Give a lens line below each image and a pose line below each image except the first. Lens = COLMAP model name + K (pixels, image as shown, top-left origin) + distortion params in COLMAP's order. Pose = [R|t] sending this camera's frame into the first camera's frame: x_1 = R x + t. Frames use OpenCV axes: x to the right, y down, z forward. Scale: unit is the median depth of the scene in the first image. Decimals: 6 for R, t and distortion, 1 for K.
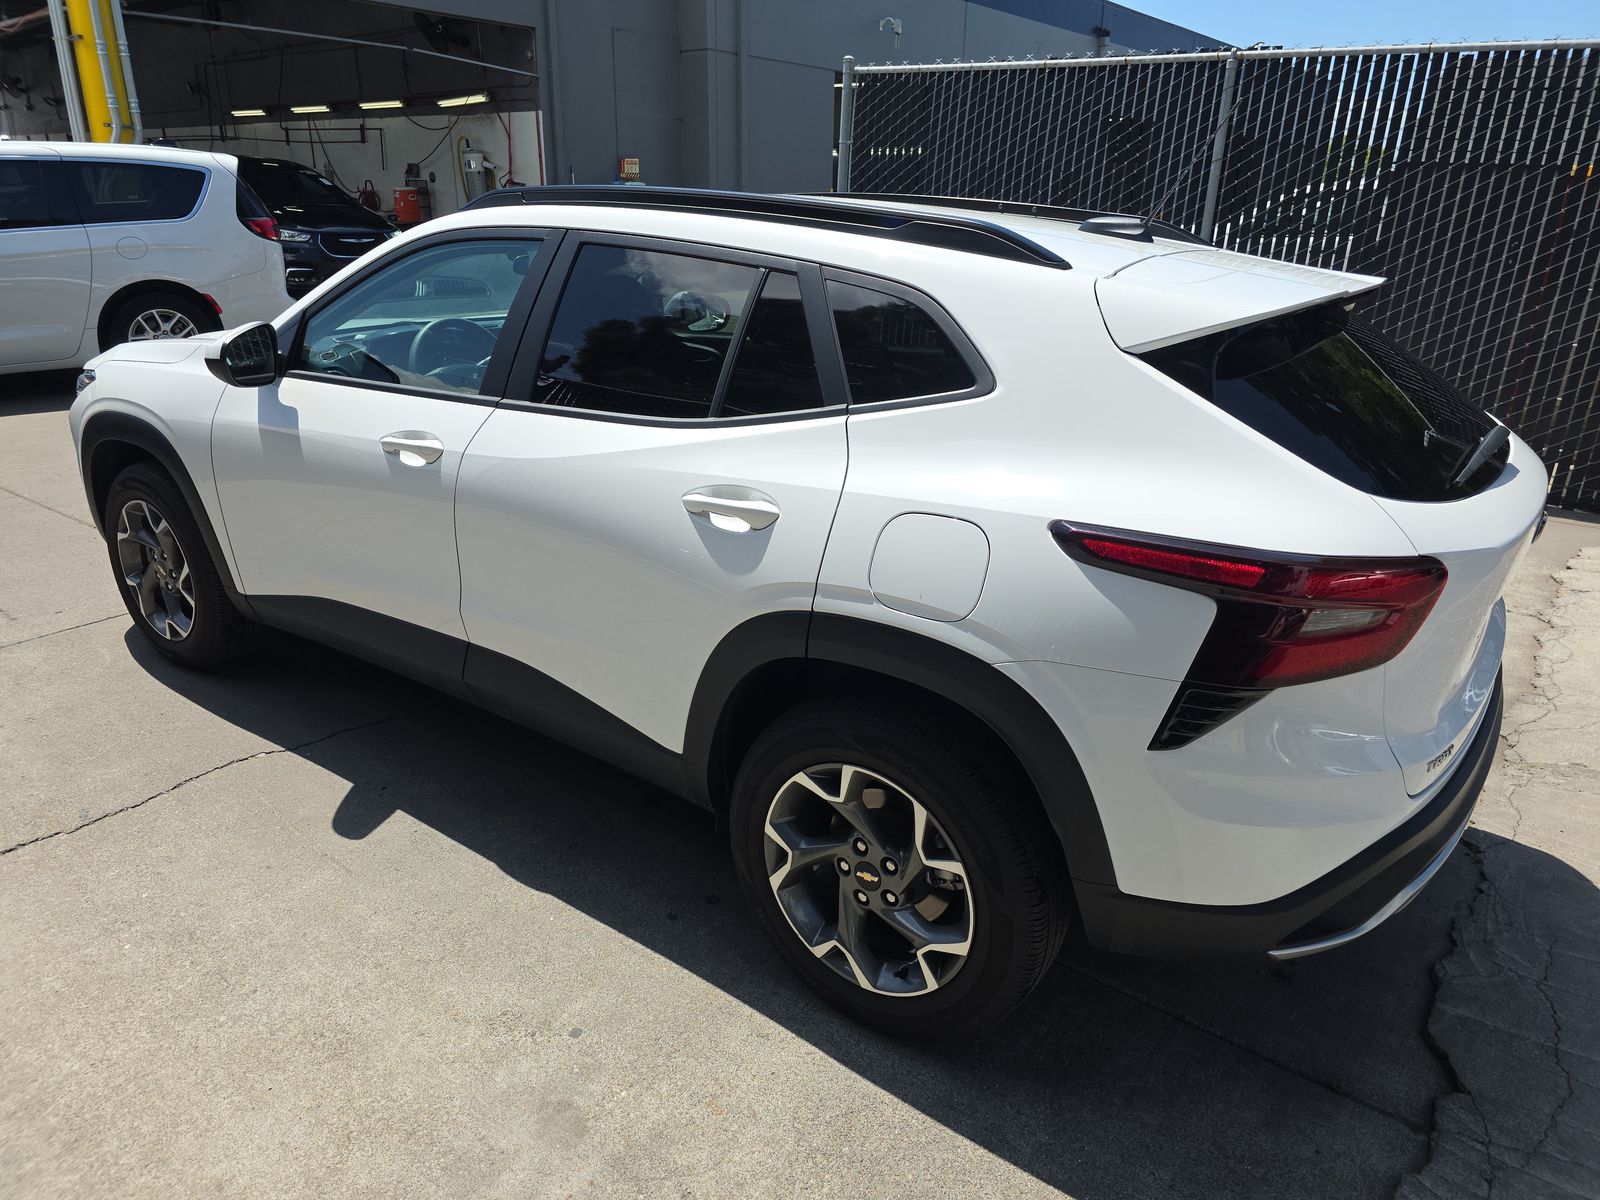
lens RADIAL K [[1118.5, 0, 789.5], [0, 1118.5, 596.5], [0, 0, 1]] dist [0.058244, -0.046838]
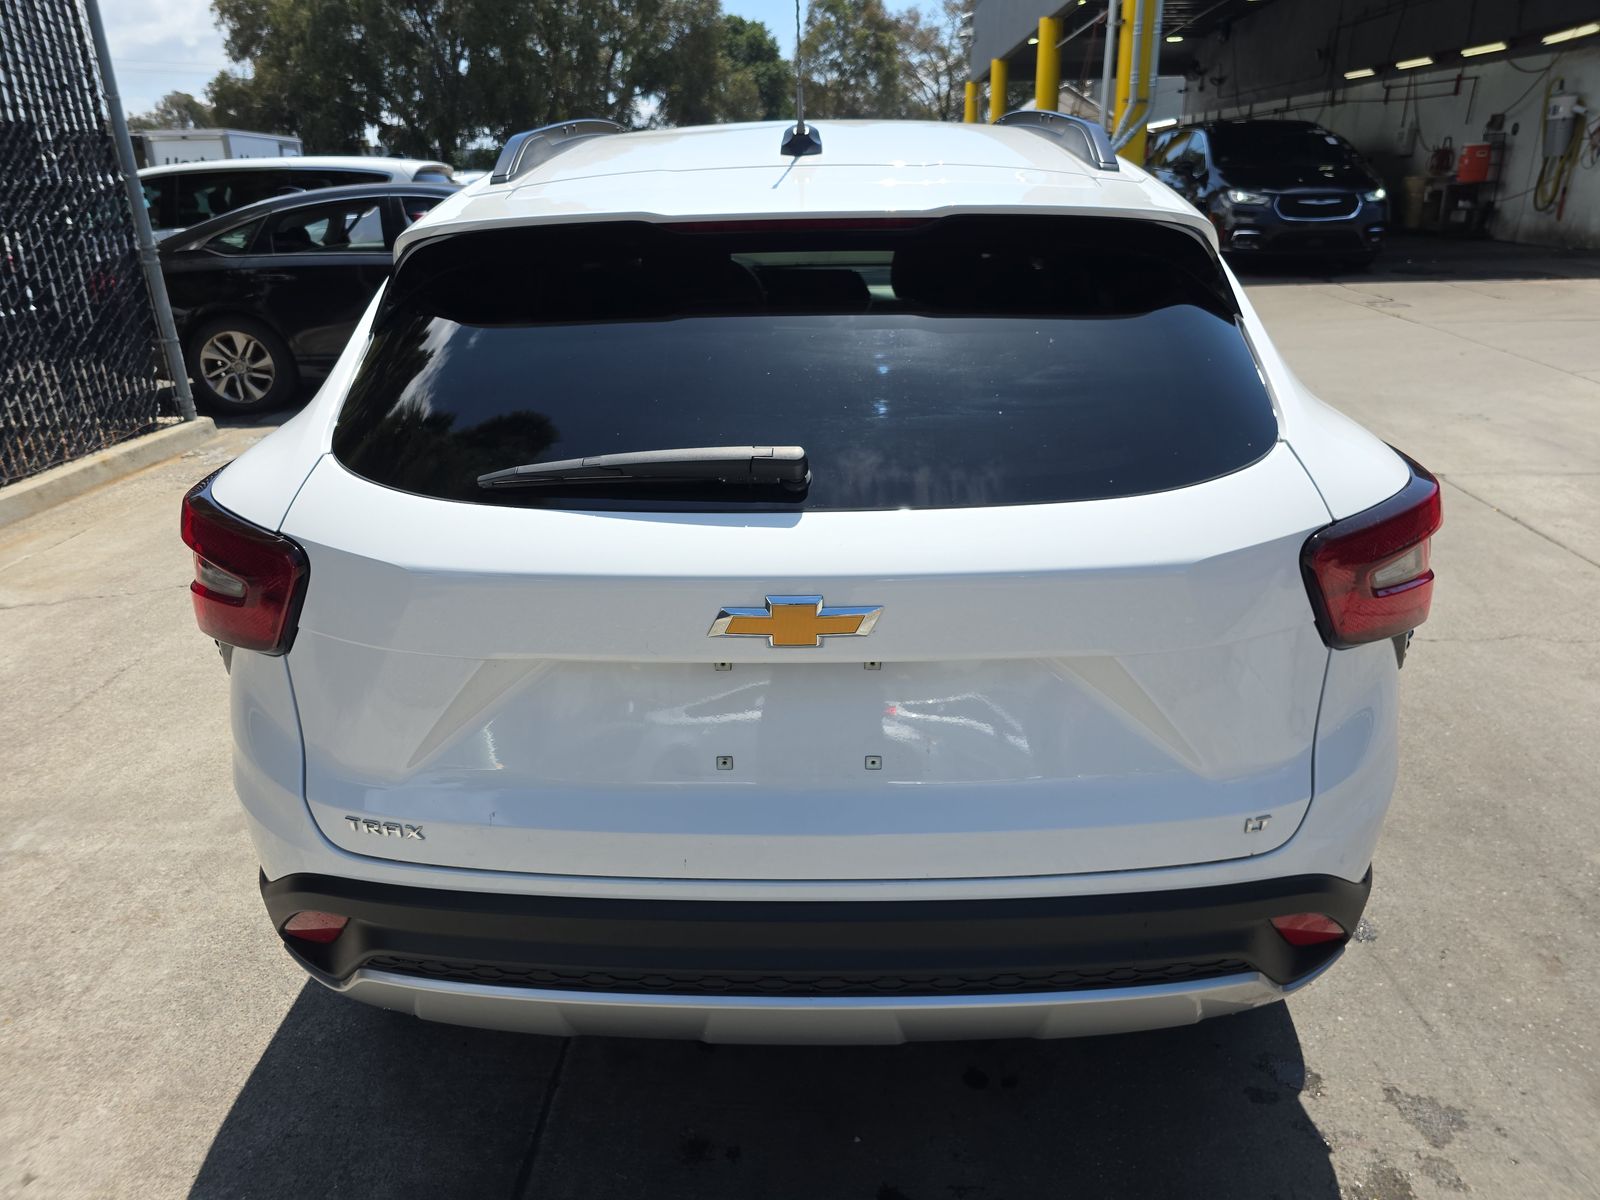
lens RADIAL K [[1118.5, 0, 789.5], [0, 1118.5, 596.5], [0, 0, 1]] dist [0.058244, -0.046838]
pose [[0.549700, 0.272254, -0.789752, 0.158266], [-0.254792, 0.954995, 0.151874, -0.023289], [0.795557, 0.117738, 0.594329, 0.091785]]
